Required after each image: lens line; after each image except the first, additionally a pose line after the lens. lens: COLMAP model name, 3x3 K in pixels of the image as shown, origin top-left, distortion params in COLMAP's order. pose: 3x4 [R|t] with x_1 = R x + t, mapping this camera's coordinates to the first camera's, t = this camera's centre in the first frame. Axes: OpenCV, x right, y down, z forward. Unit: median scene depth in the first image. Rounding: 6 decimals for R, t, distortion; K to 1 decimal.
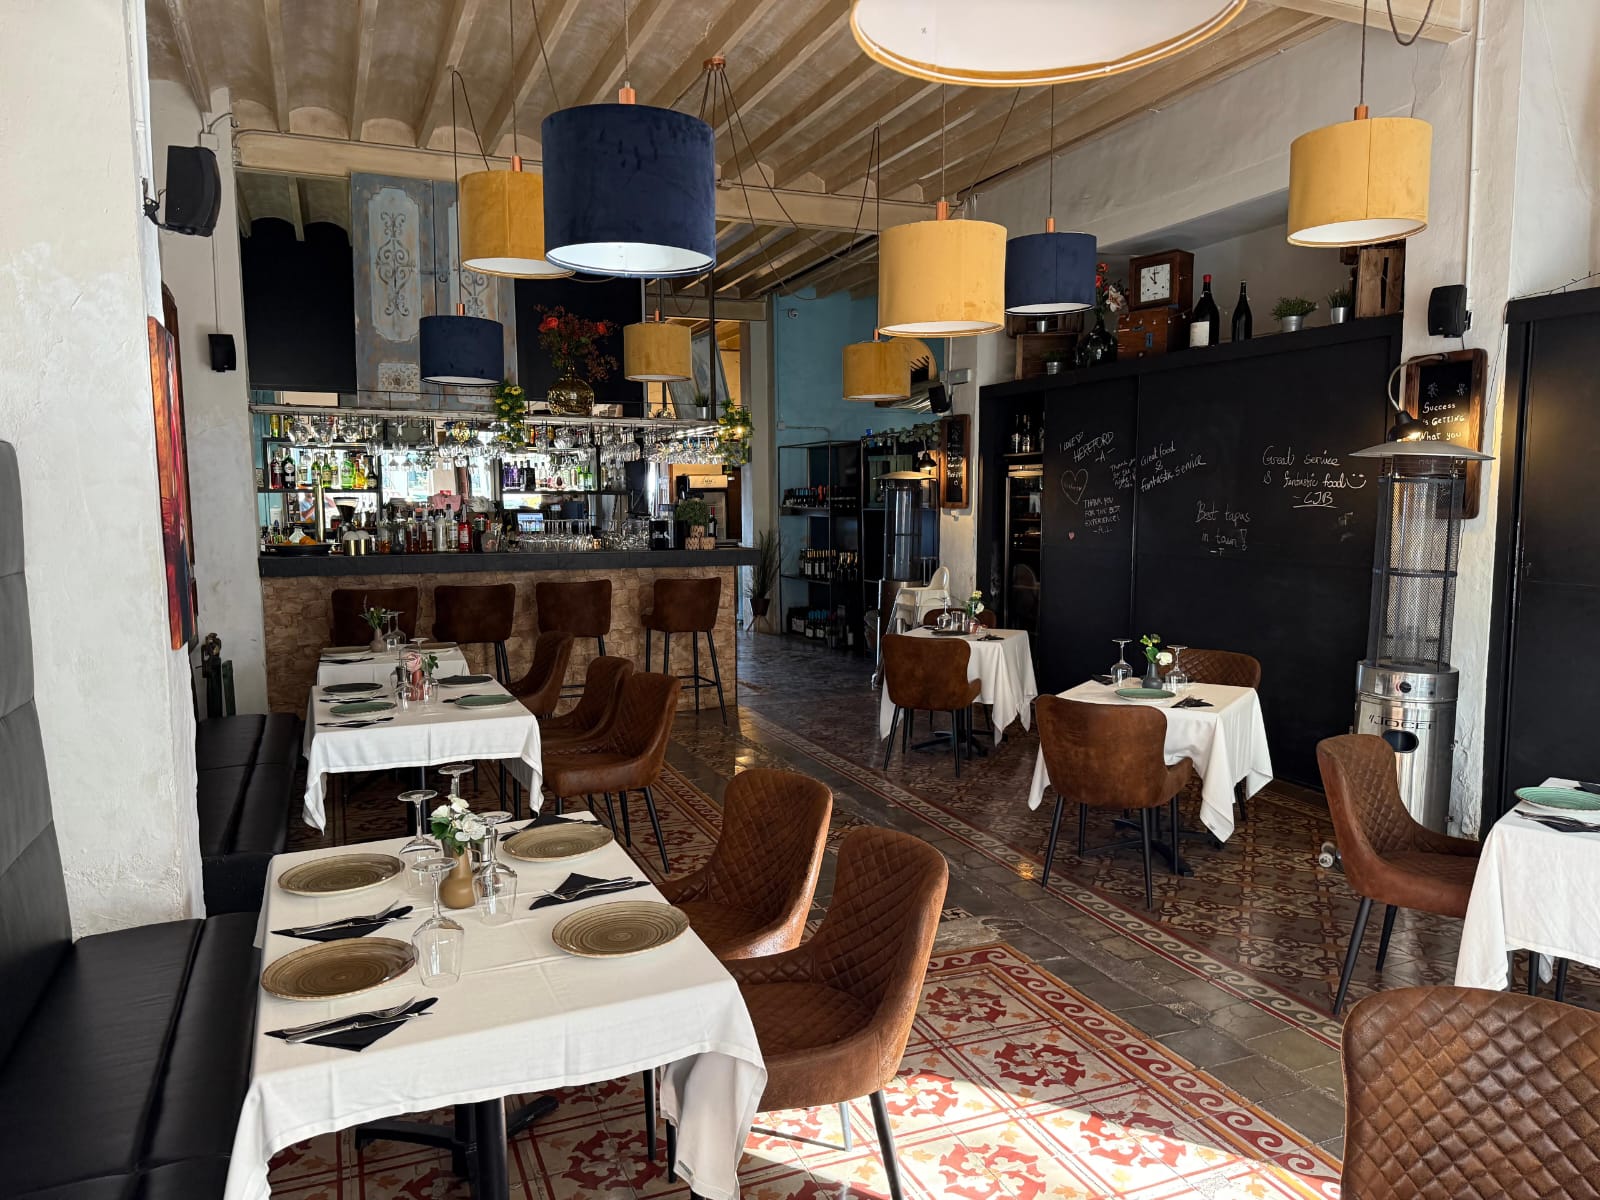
lens RADIAL K [[1130.1, 0, 800.0], [0, 1130.1, 600.0], [0, 0, 1]] dist [0.163525, -0.269451]
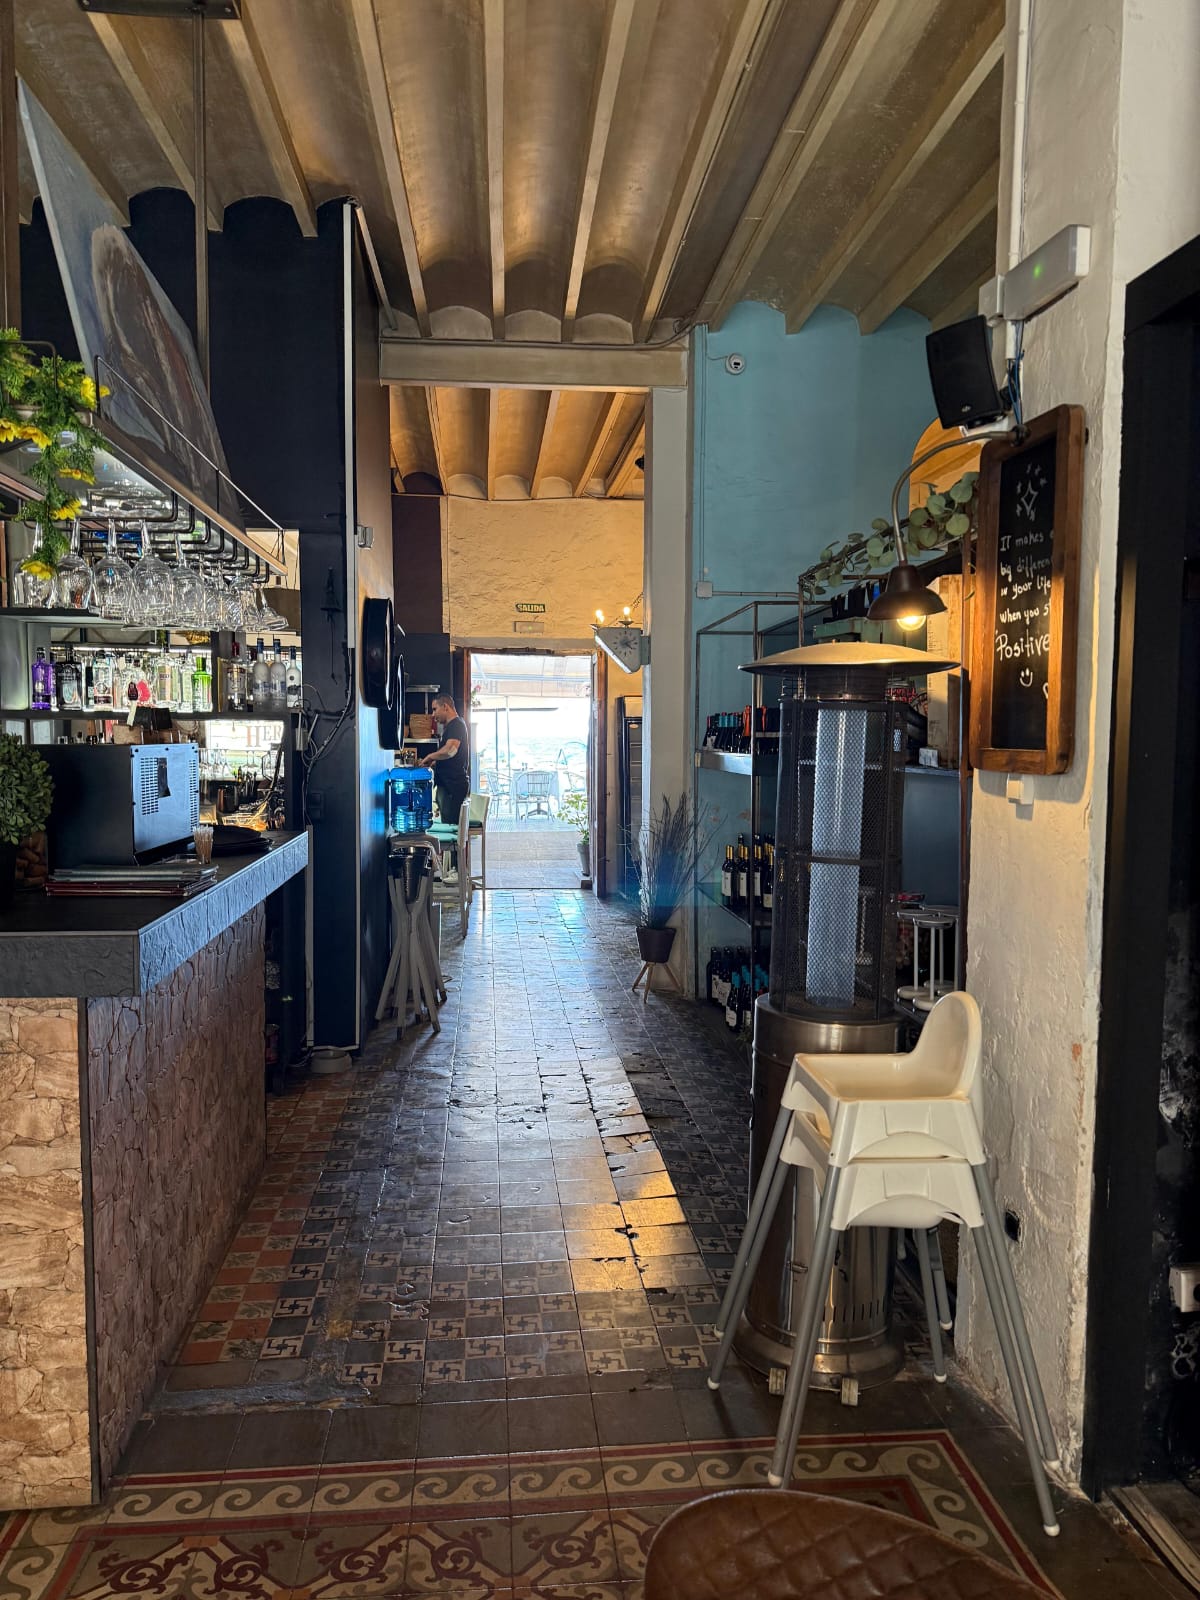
lens RADIAL K [[1130.1, 0, 596.9], [0, 1130.1, 801.9], [0, 0, 1]] dist [0.163525, -0.269451]
pose [[0.958212, 0.027731, -0.284710, 0.117949], [-0.036425, 0.999017, -0.025283, -0.063119], [0.283729, 0.034597, 0.958280, 0.707609]]
